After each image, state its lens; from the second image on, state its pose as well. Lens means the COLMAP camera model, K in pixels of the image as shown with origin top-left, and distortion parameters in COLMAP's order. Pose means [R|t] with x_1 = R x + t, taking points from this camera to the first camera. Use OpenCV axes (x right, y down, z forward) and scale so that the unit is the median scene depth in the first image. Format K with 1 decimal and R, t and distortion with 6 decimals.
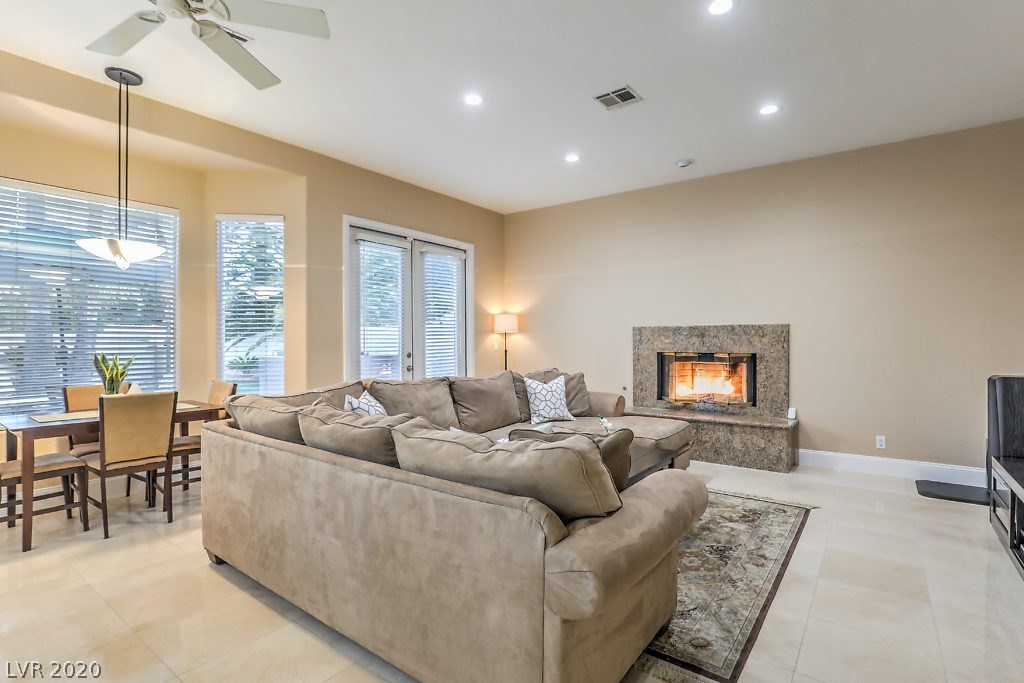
lens RADIAL K [[495.4, 0, 513.8], [0, 495.4, 341.3], [0, 0, 1]] dist [-0.025104, 0.005396]
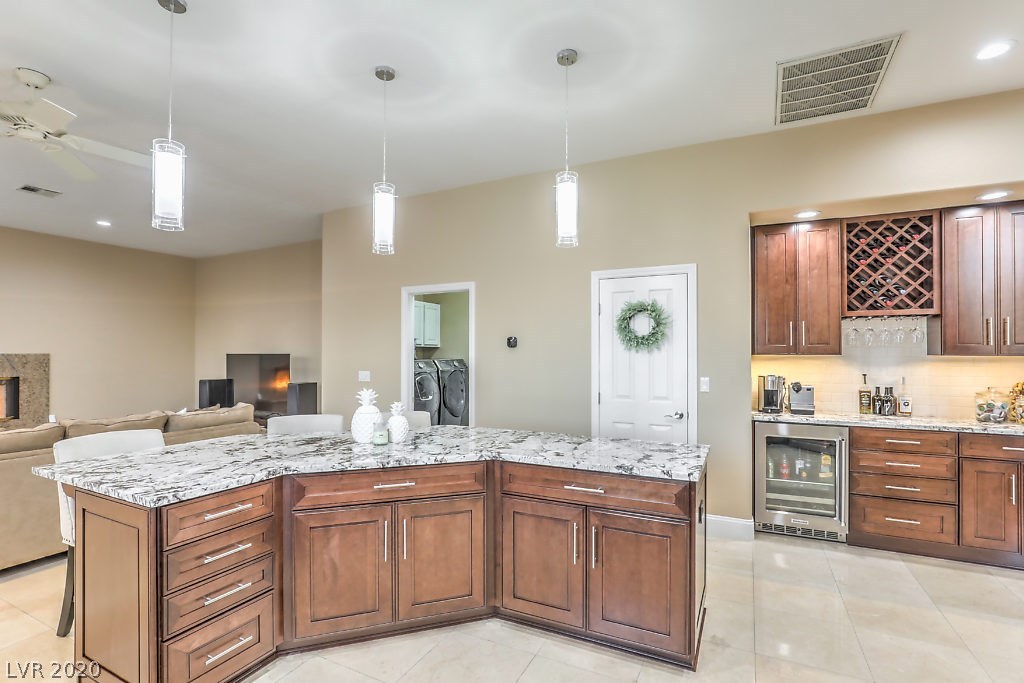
lens RADIAL K [[468.4, 0, 514.7], [0, 468.4, 348.2], [0, 0, 1]] dist [-0.024402, 0.005713]
pose [[-0.183388, 0.013657, 0.982946, -0.925751], [0.002653, 0.999907, -0.013397, -0.029411], [-0.983037, 0.000151, -0.183407, -0.033102]]
